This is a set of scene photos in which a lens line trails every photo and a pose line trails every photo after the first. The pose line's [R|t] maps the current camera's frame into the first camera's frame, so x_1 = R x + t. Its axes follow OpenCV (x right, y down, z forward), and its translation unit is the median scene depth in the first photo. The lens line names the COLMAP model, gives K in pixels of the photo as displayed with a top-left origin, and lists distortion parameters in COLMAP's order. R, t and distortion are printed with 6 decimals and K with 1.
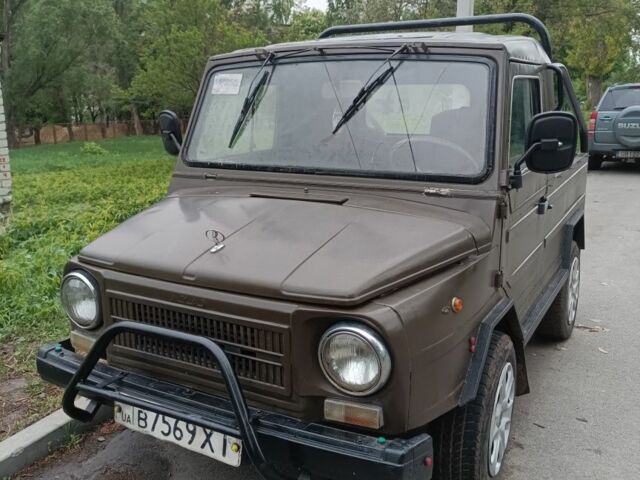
lens RADIAL K [[648.8, 0, 320.0], [0, 648.8, 240.0], [0, 0, 1]] dist [0.015700, 0.021203]
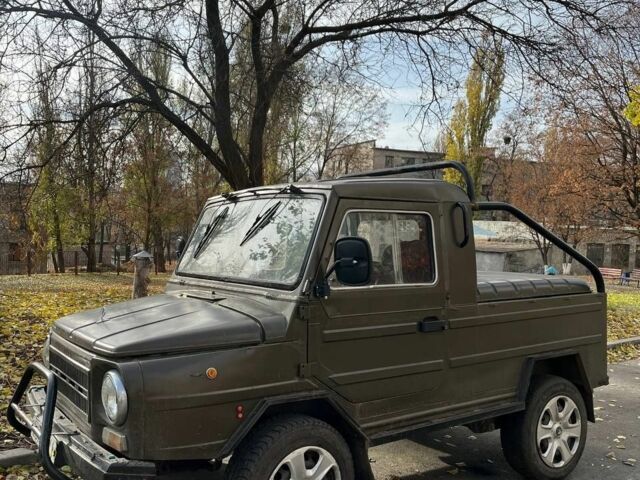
lens RADIAL K [[648.8, 0, 320.0], [0, 648.8, 240.0], [0, 0, 1]] dist [0.015700, 0.021203]
pose [[0.883770, 0.017936, -0.467578, 0.857265], [-0.120586, 0.974243, -0.190549, 0.050109], [0.452117, 0.224785, 0.863170, -0.083910]]
